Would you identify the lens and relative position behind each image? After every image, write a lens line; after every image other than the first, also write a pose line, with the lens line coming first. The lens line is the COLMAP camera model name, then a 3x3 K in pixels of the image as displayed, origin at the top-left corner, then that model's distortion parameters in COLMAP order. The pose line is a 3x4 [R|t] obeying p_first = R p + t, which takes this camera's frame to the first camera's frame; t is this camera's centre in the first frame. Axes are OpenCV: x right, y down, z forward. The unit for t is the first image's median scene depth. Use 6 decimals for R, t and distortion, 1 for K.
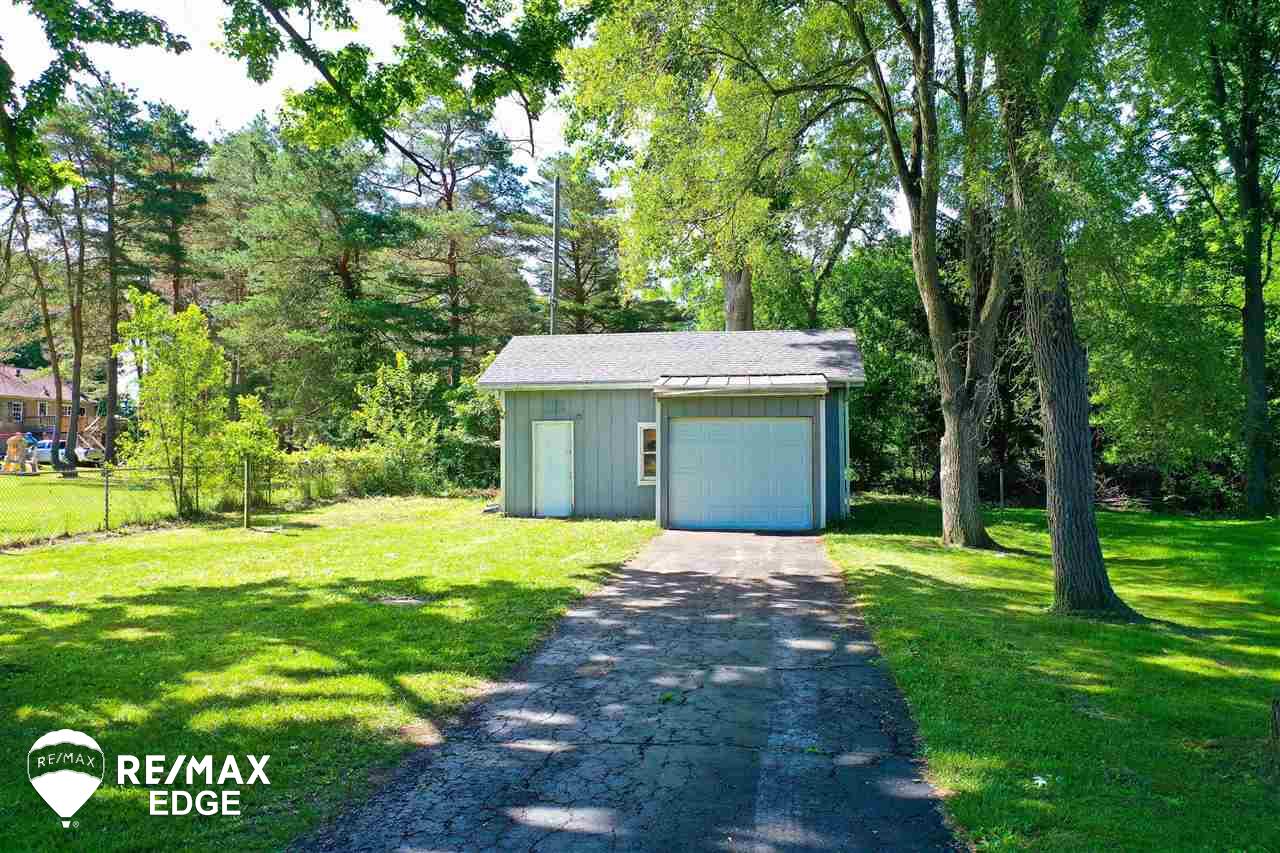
lens RADIAL K [[1015.1, 0, 640.0], [0, 1015.1, 426.5], [0, 0, 1]] dist [-0.000209, 0.011378]
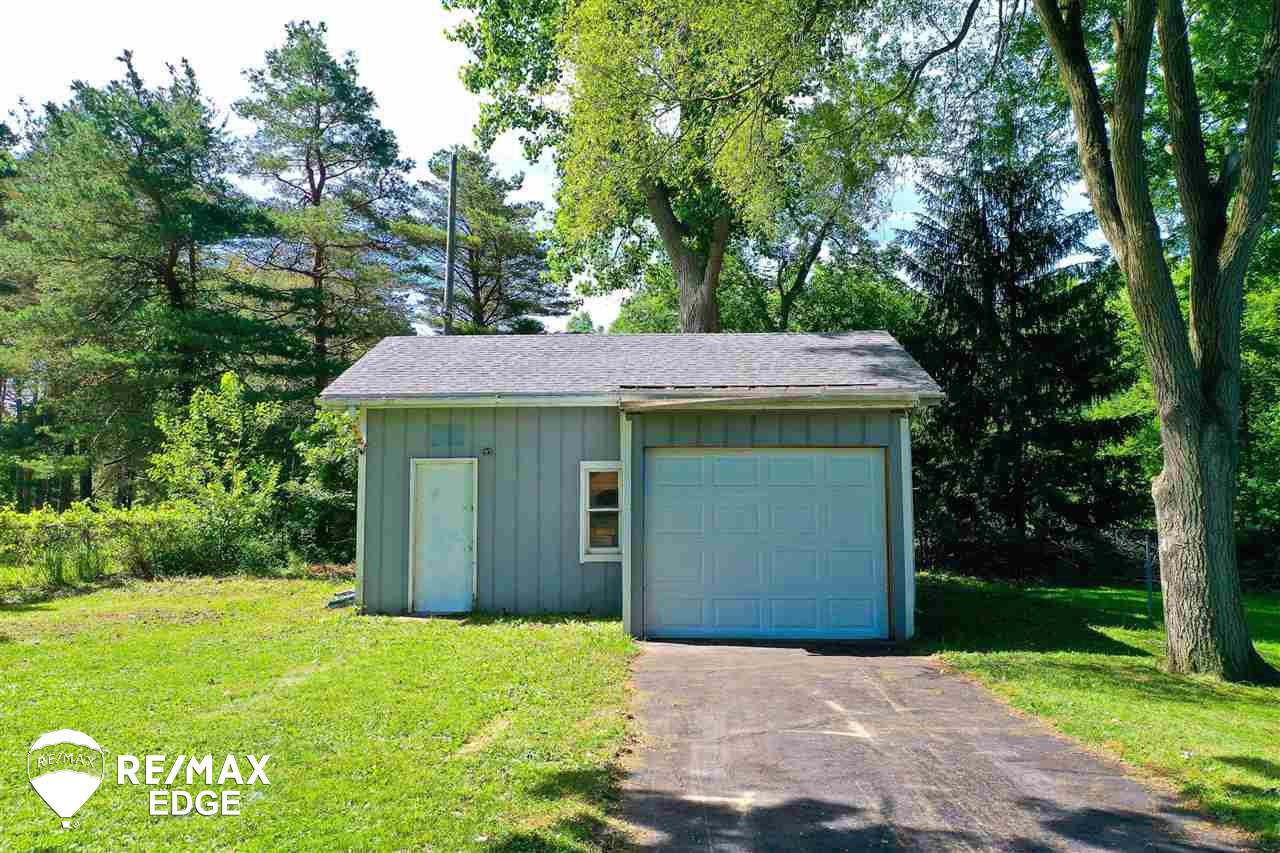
lens RADIAL K [[1015.1, 0, 640.0], [0, 1015.1, 426.5], [0, 0, 1]] dist [-0.000209, 0.011378]
pose [[0.994197, 0.011770, 0.106929, -0.023779], [-0.004496, 0.997674, -0.068012, 0.012257], [-0.107481, 0.067137, 0.991938, 0.264810]]
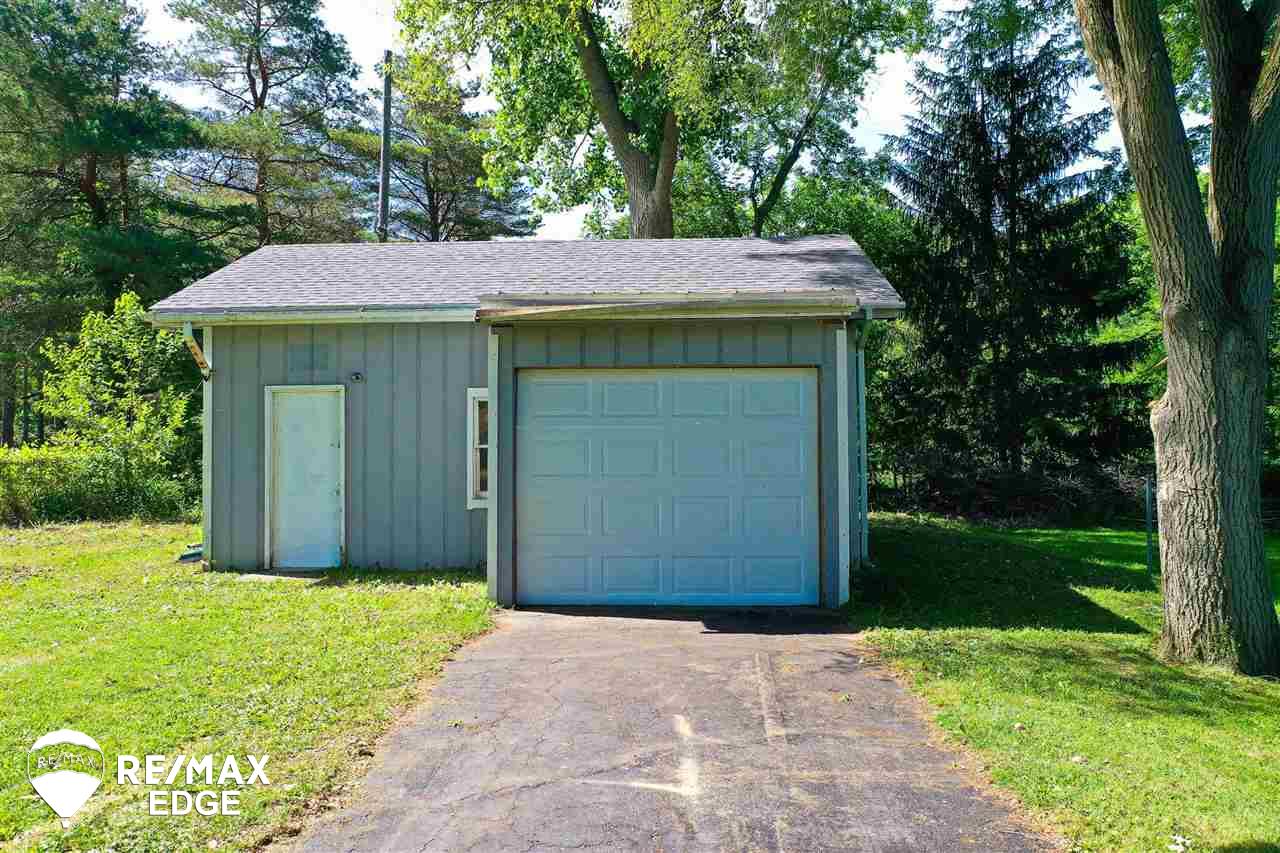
lens RADIAL K [[1015.1, 0, 640.0], [0, 1015.1, 426.5], [0, 0, 1]] dist [-0.000209, 0.011378]
pose [[0.995312, 0.000890, 0.096714, 0.025390], [-0.000573, 0.999994, -0.003300, 0.012485], [-0.096716, 0.003229, 0.995307, 0.335567]]
